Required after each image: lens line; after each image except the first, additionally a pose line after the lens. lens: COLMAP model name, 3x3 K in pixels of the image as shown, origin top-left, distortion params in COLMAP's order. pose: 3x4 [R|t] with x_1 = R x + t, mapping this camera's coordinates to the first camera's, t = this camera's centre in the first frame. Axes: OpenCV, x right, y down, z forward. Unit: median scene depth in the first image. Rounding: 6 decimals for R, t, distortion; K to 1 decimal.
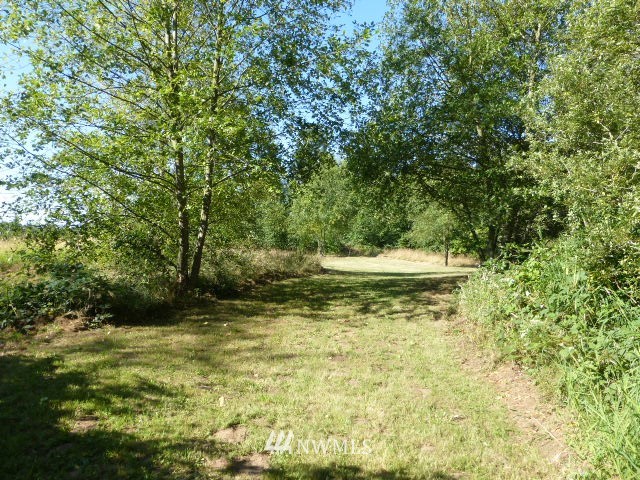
lens RADIAL K [[473.9, 0, 320.0], [0, 473.9, 240.0], [0, 0, 1]] dist [0.004540, 0.000954]
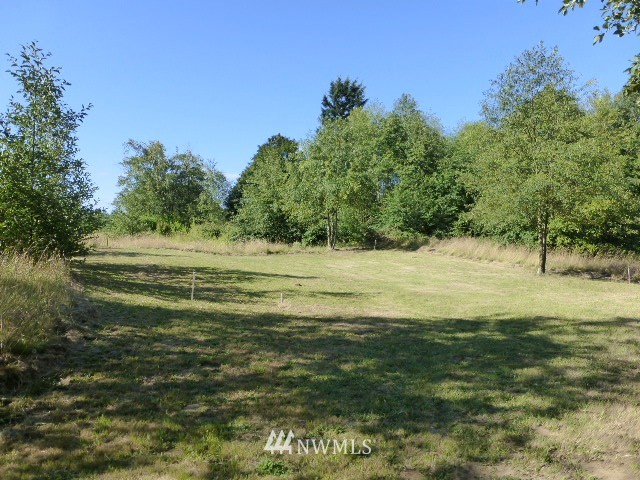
lens RADIAL K [[470.3, 0, 320.0], [0, 470.3, 240.0], [0, 0, 1]] dist [0.045551, 0.000243]
pose [[0.992961, 0.001411, -0.118435, 0.058031], [0.002806, 0.999368, 0.035436, -0.001608], [0.118410, -0.035519, 0.992329, 0.325760]]
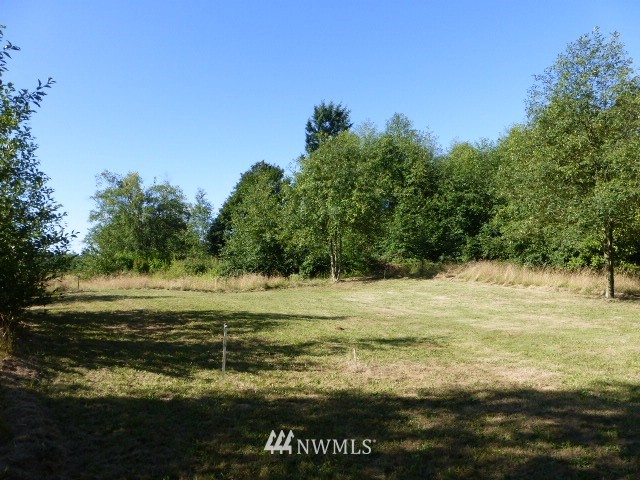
lens RADIAL K [[473.9, 0, 320.0], [0, 473.9, 240.0], [0, 0, 1]] dist [0.004540, 0.000954]
pose [[0.996625, -0.045948, -0.068020, 0.022460], [0.043907, 0.998548, -0.031204, 0.001346], [0.069355, 0.028112, 0.997196, 0.386202]]
